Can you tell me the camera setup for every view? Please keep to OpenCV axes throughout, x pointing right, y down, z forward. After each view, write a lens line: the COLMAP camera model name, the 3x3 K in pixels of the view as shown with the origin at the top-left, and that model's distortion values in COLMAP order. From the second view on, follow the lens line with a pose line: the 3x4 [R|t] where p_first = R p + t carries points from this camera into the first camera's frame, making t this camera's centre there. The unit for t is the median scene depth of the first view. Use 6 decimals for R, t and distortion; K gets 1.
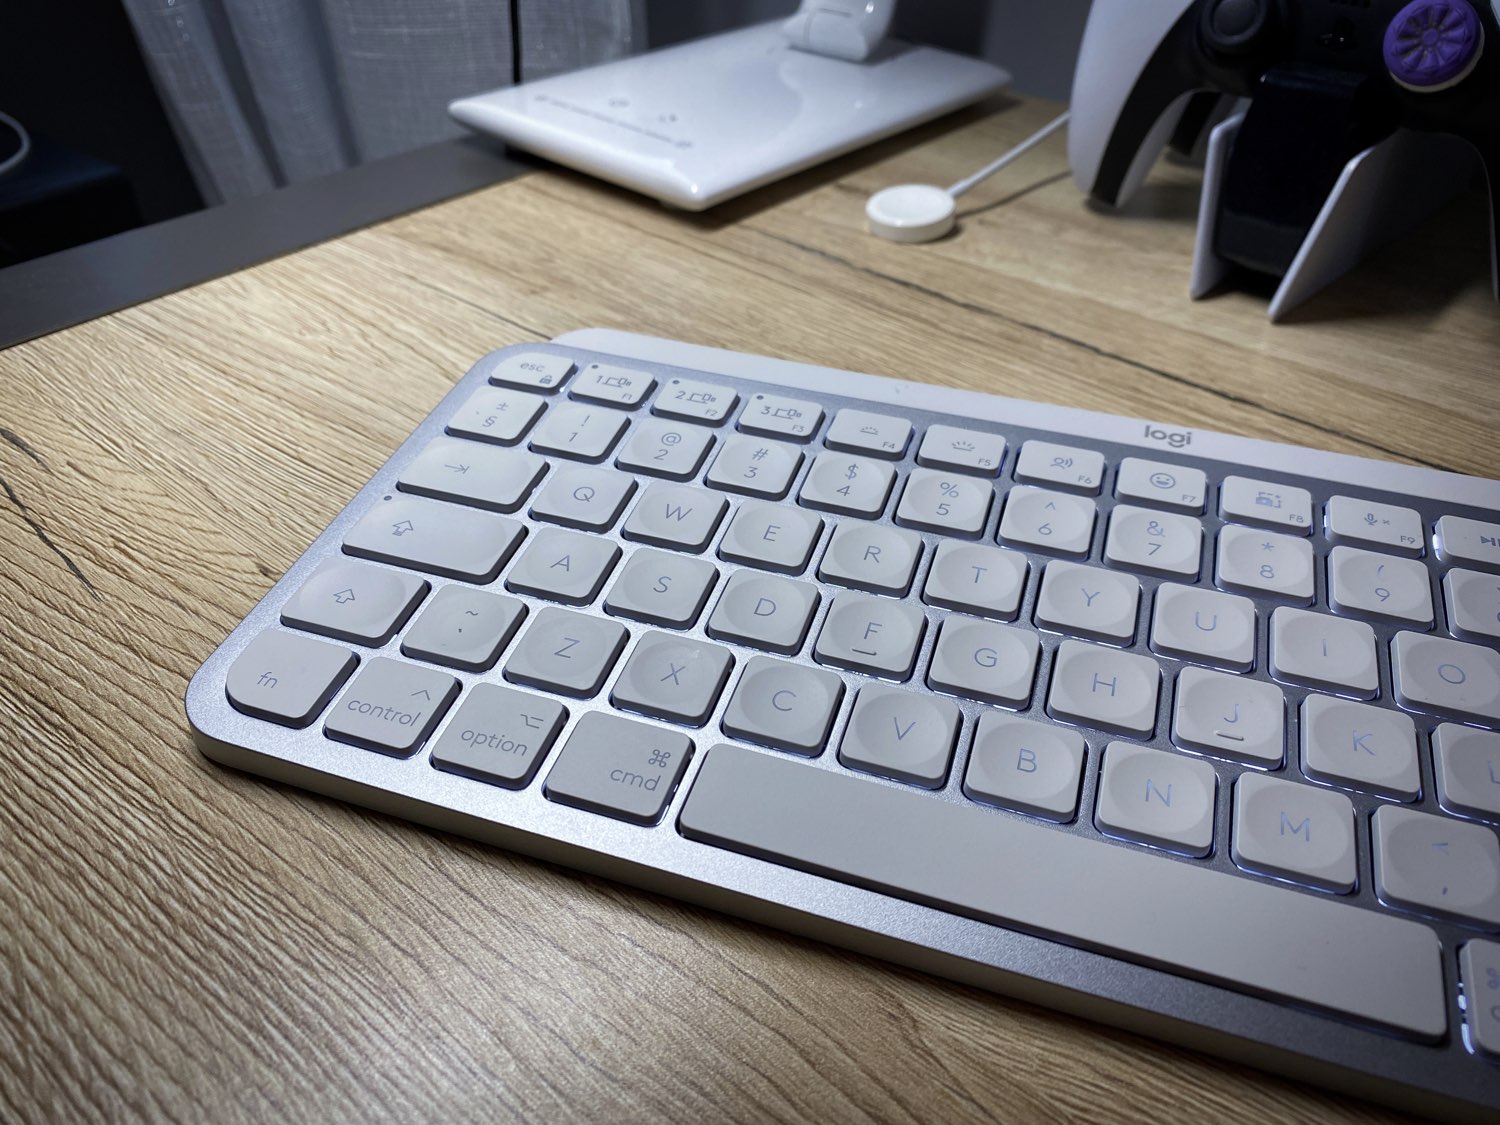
lens RADIAL K [[1161.6, 0, 748.5], [0, 1161.6, 500.3], [0, 0, 1]] dist [-0.004784, -0.004694]
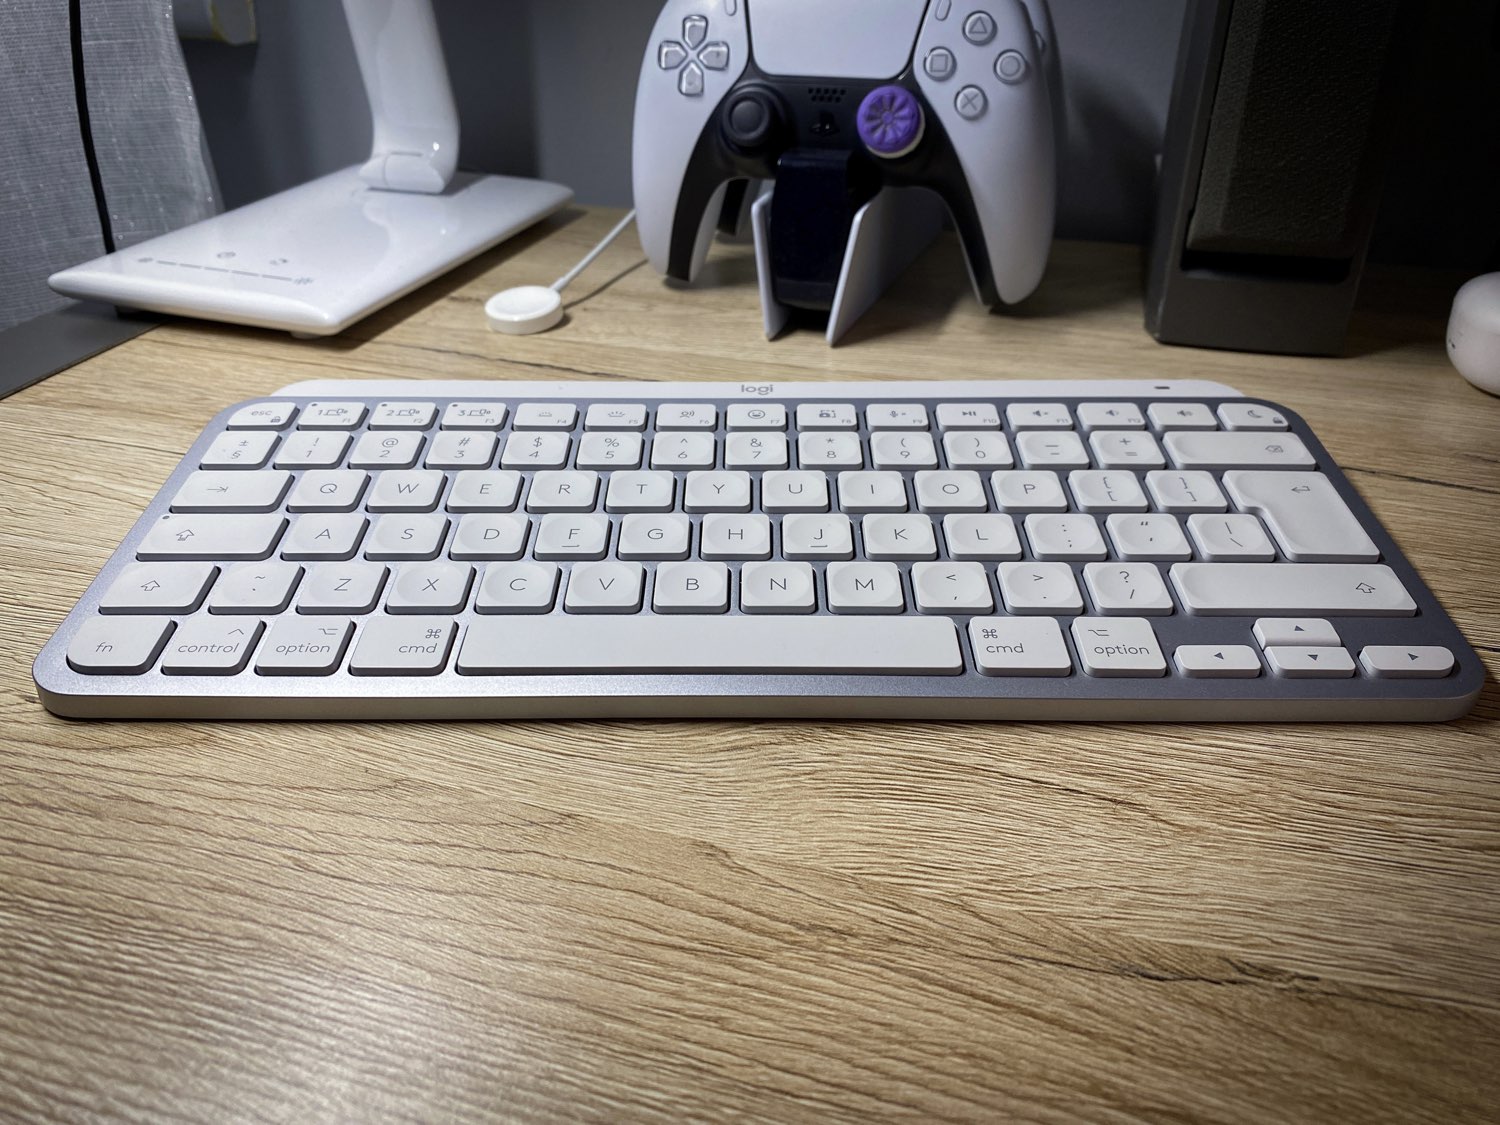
lens RADIAL K [[1161.6, 0, 748.5], [0, 1161.6, 500.3], [0, 0, 1]] dist [-0.004784, -0.004694]
pose [[0.920618, -0.203157, 0.333451, -0.089215], [0.238073, 0.968936, -0.066961, 0.074299], [-0.309489, 0.141031, 0.940387, -0.138473]]
